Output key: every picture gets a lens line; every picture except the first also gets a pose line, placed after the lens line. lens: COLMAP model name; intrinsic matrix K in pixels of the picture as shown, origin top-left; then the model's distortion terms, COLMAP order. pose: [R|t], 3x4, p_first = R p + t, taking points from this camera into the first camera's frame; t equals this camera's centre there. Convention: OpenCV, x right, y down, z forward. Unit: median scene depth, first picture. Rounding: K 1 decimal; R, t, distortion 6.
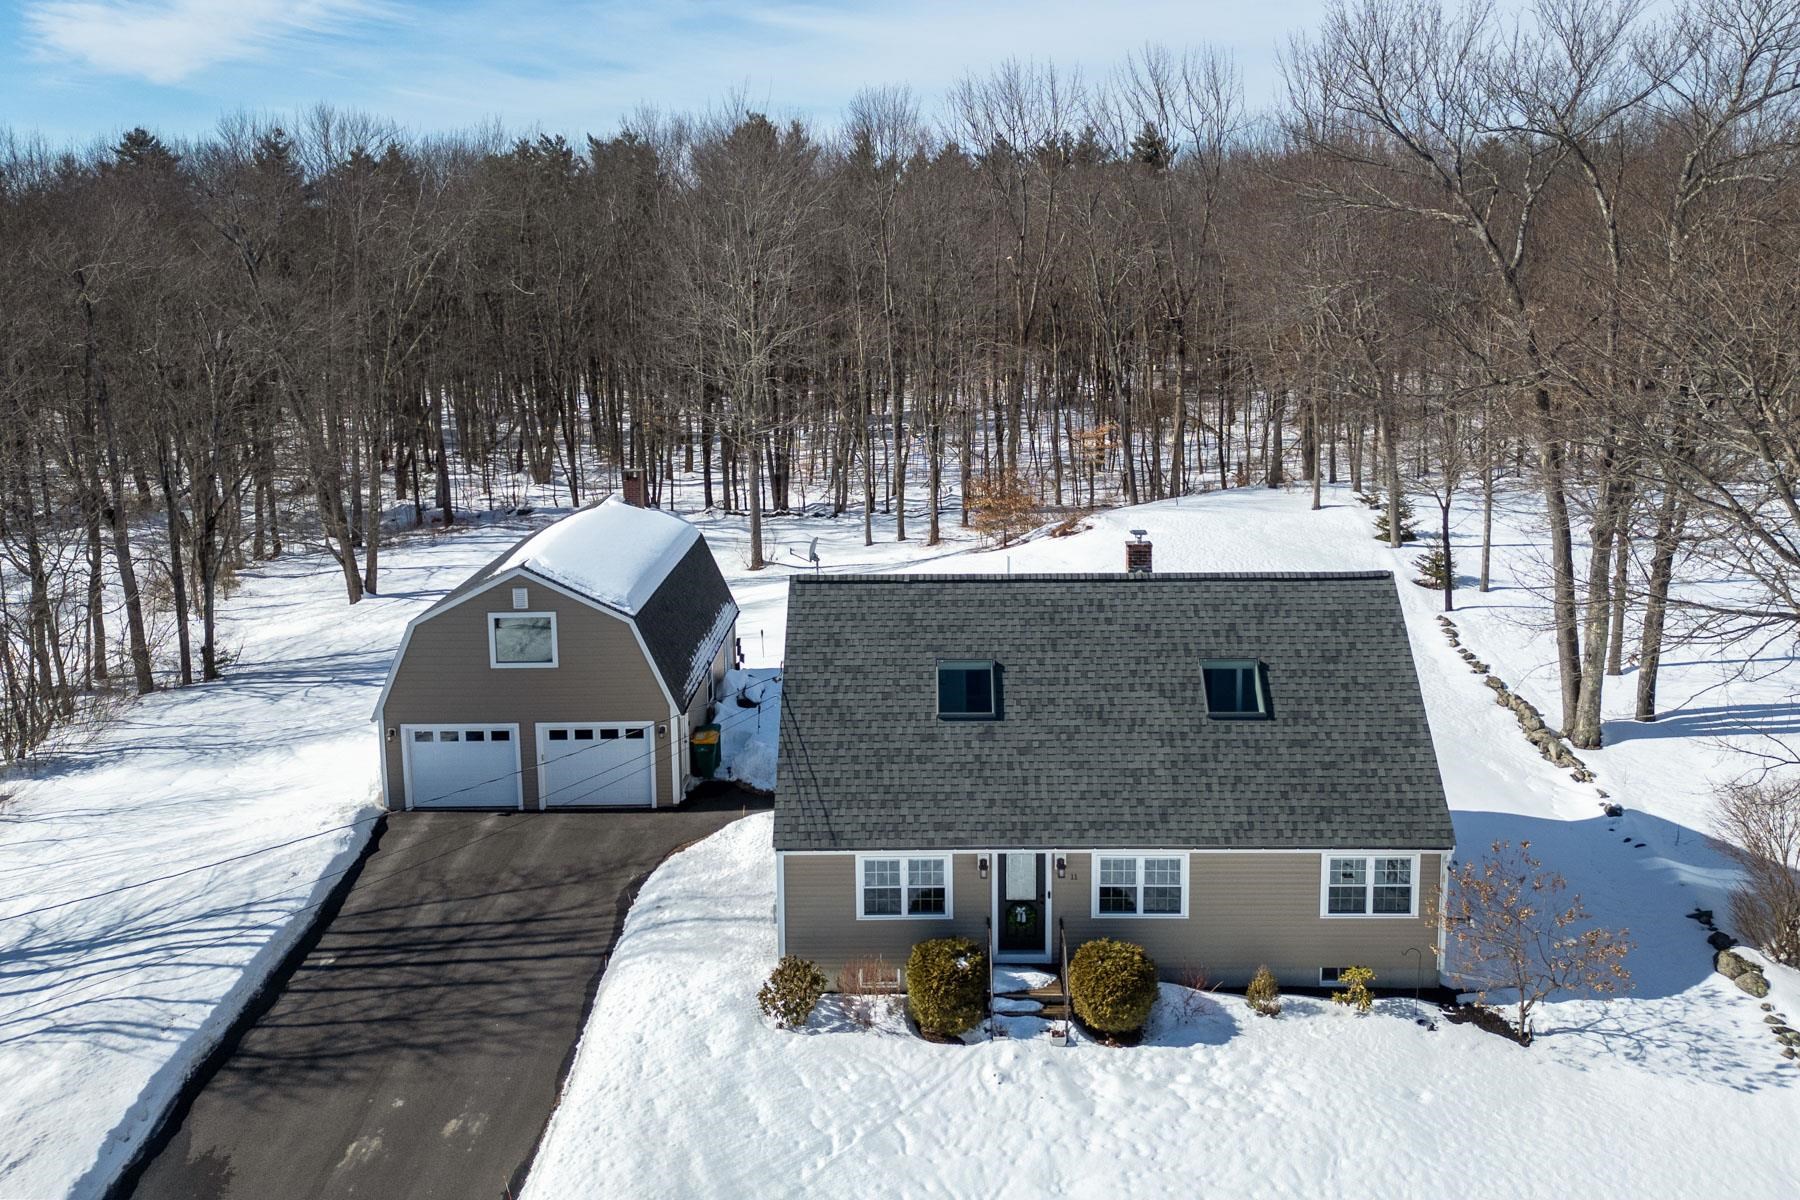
lens RADIAL K [[1339.1, 0, 928.3], [0, 1339.1, 541.6], [0, 0, 1]] dist [0.080778, -0.076039]
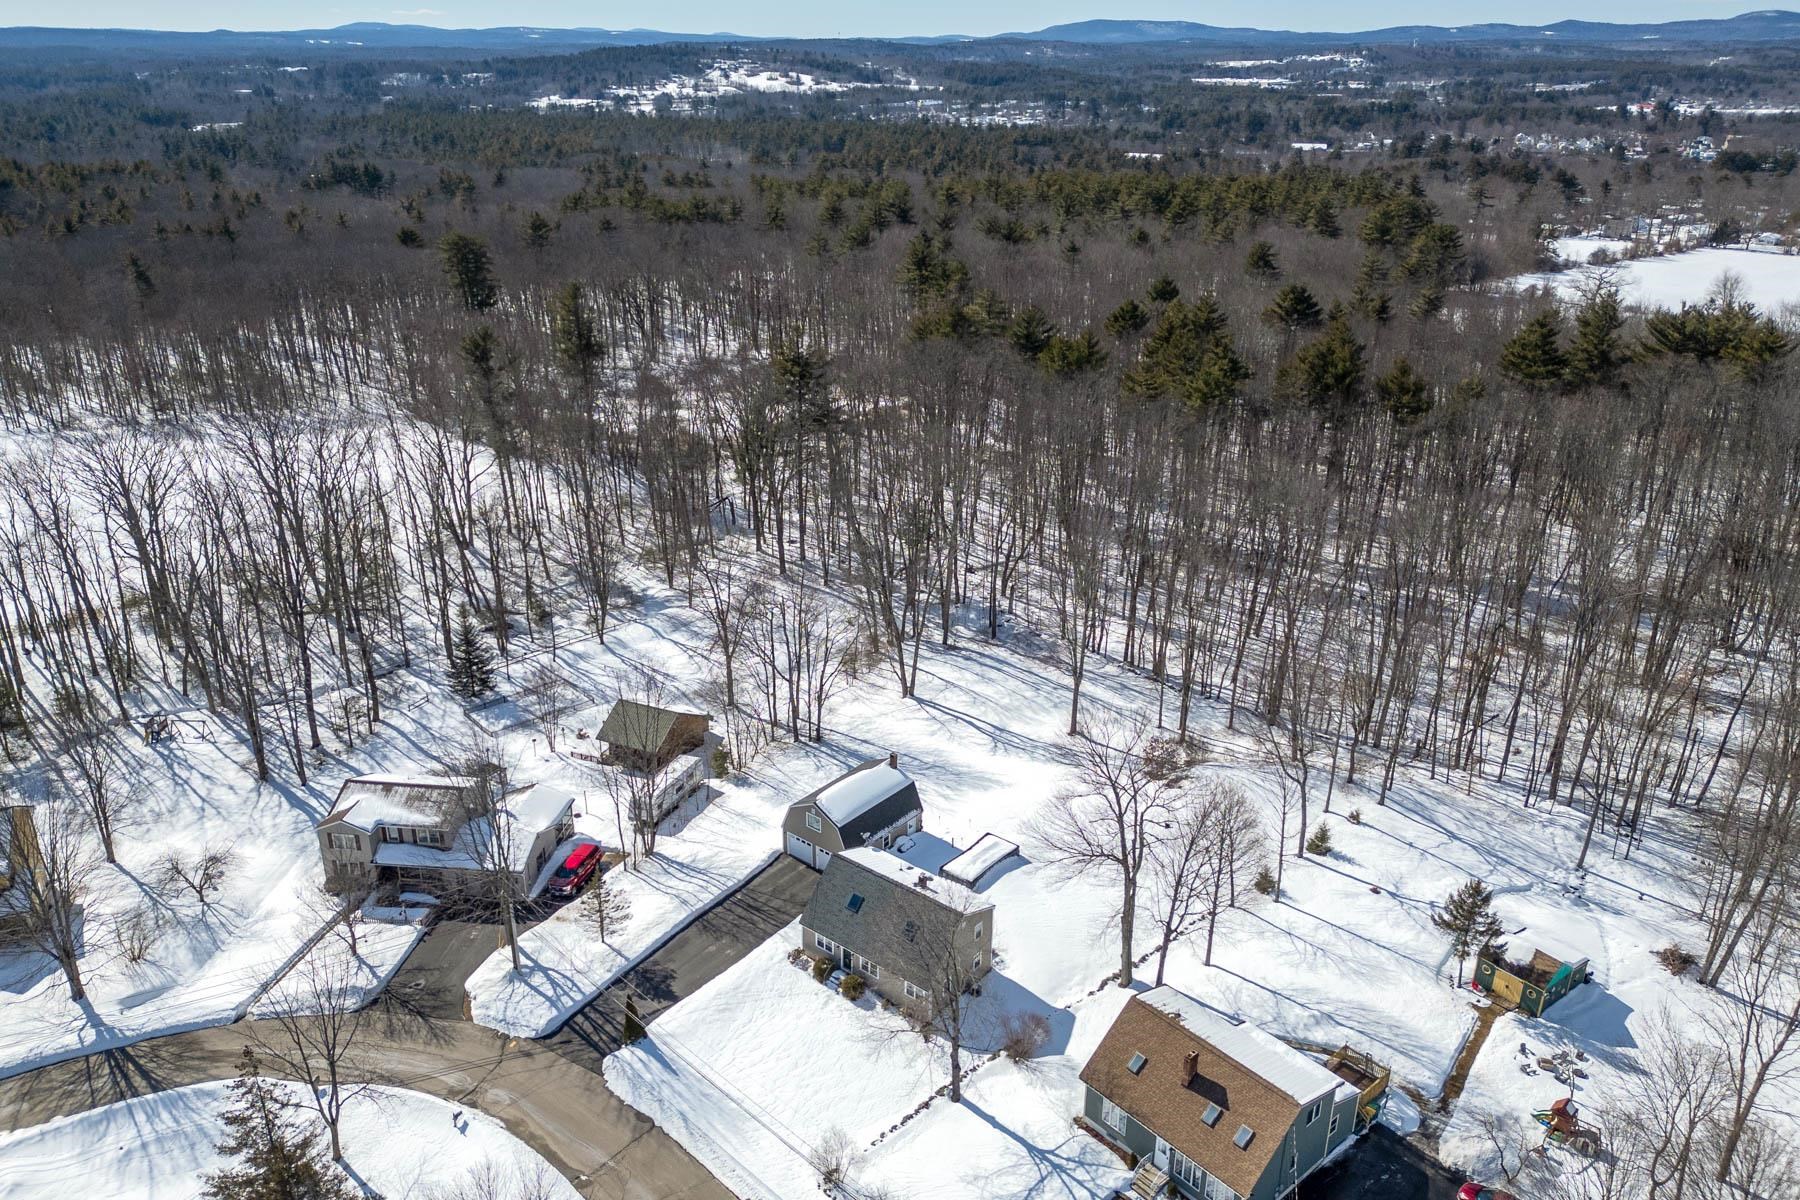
lens RADIAL K [[1371.5, 0, 890.1], [0, 1371.5, 662.8], [0, 0, 1]] dist [0.077063, -0.068013]
pose [[0.762691, 0.282237, -0.581932, 2.297004], [-0.126326, 0.947439, 0.293942, -1.778325], [0.634306, -0.150673, 0.758256, -1.875437]]
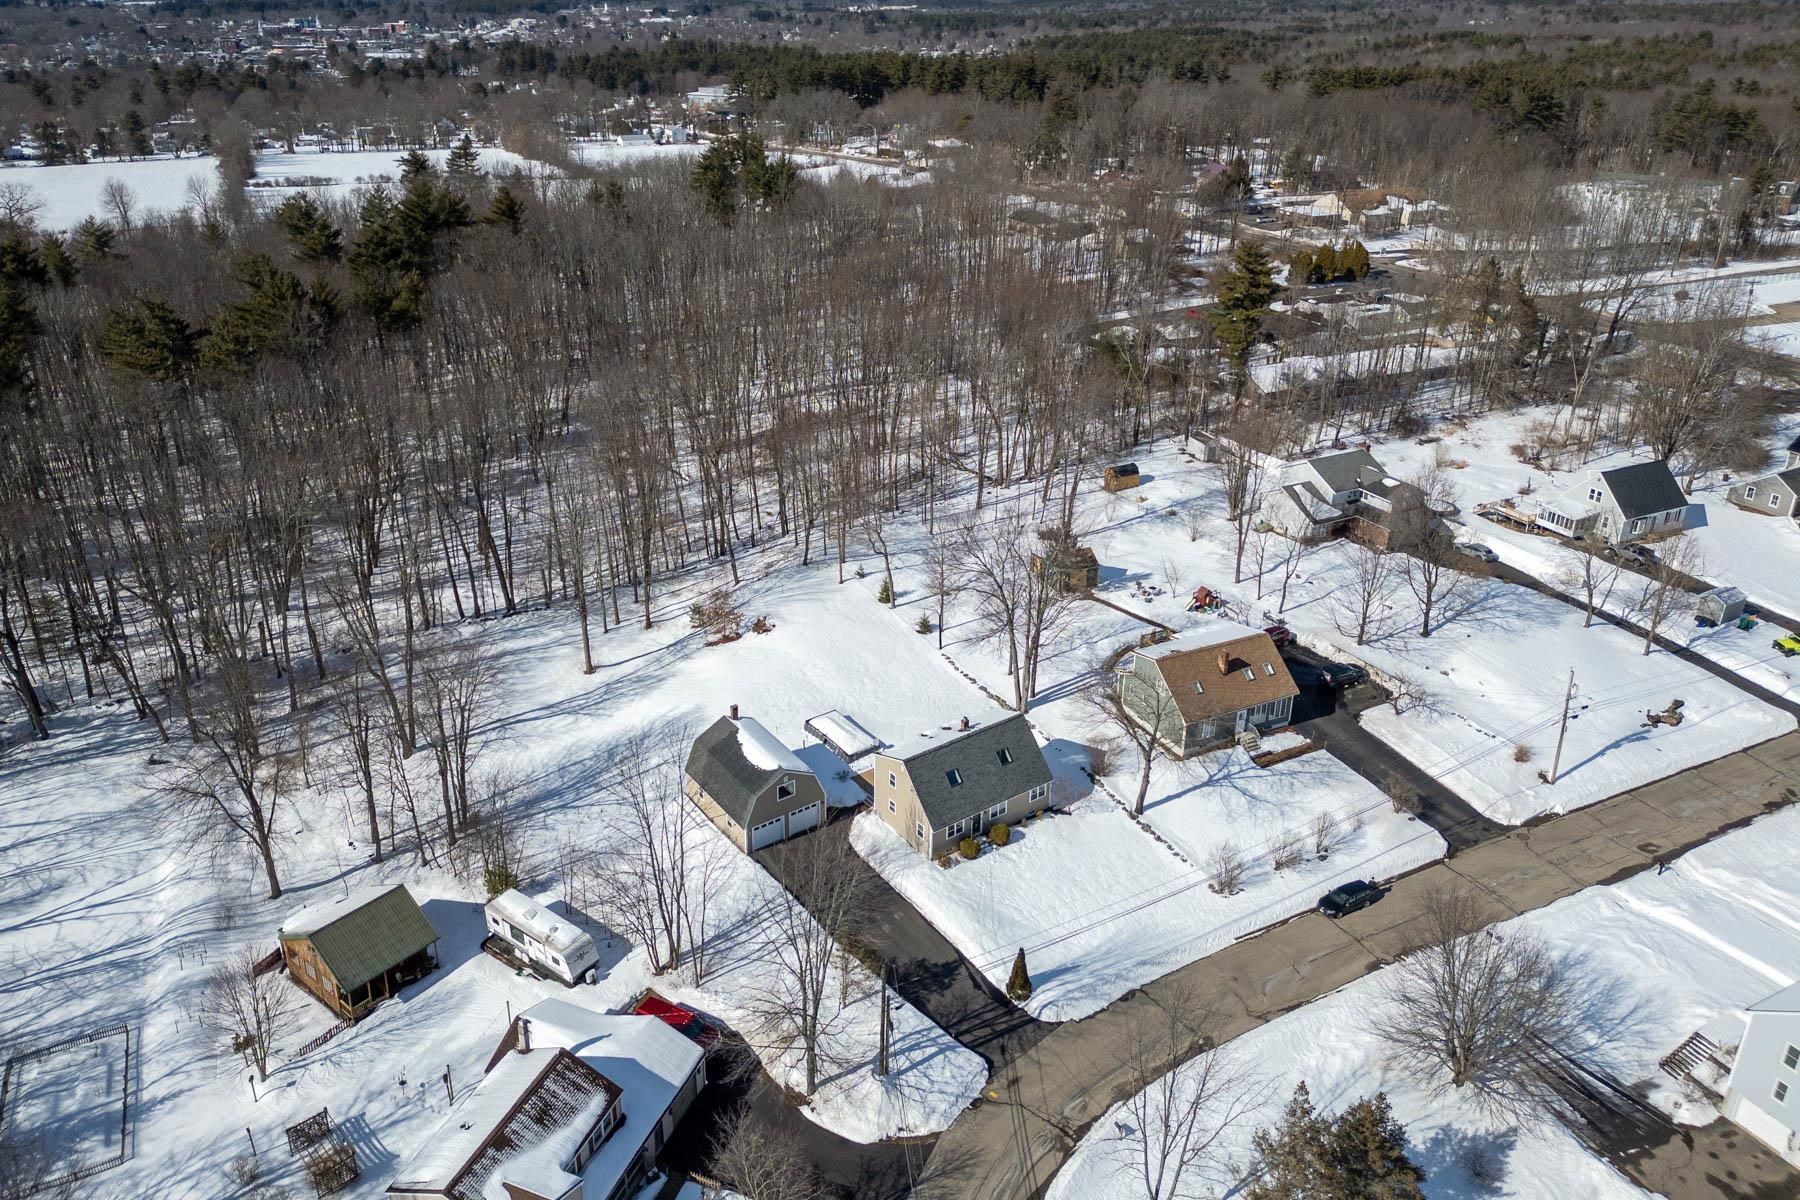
lens RADIAL K [[1356.8, 0, 897.0], [0, 1356.8, 540.1], [0, 0, 1]] dist [0.082717, -0.072606]
pose [[0.801915, -0.218601, 0.556009, -2.342641], [0.090050, 0.964249, 0.249229, -1.694242], [-0.590612, -0.149792, 0.792931, -2.132302]]
